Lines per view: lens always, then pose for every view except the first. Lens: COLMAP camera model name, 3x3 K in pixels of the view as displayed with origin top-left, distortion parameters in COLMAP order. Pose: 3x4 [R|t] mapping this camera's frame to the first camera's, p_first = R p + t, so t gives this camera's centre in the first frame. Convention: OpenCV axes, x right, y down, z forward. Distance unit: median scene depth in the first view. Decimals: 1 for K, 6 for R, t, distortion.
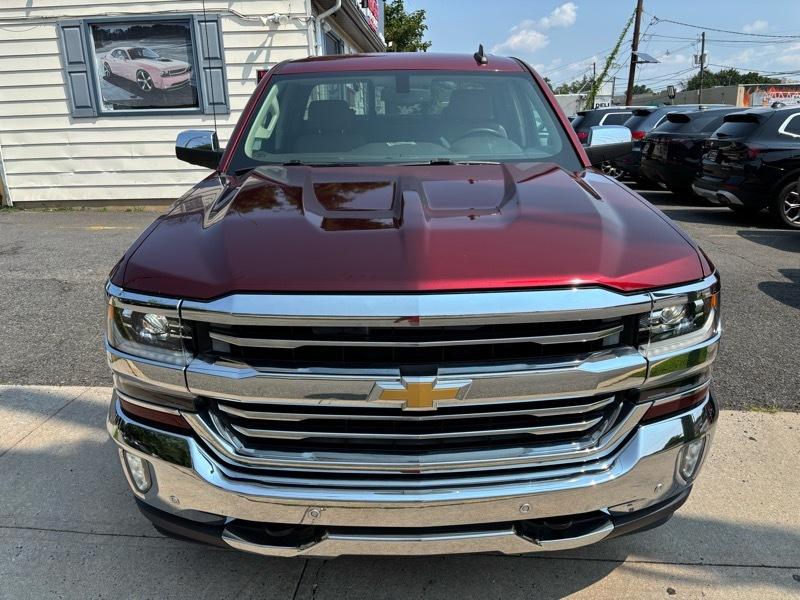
lens RADIAL K [[612.0, 0, 402.5], [0, 612.0, 298.3], [0, 0, 1]] dist [0.070131, -0.087798]
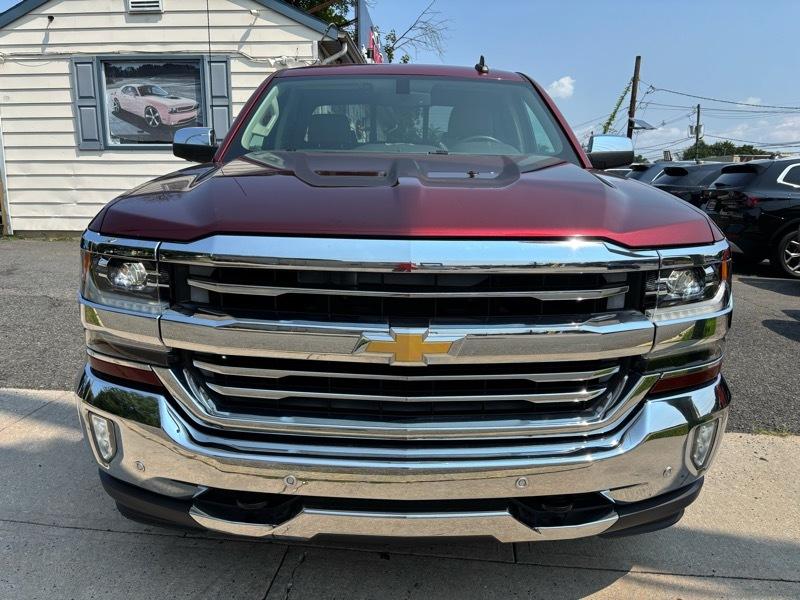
lens RADIAL K [[613.1, 0, 395.1], [0, 613.1, 297.1], [0, 0, 1]] dist [0.066797, -0.082133]
pose [[0.999513, 0.030031, -0.008466, 0.008884], [-0.030686, 0.995236, -0.092541, 0.120056], [0.005647, 0.092756, 0.995673, 0.049636]]
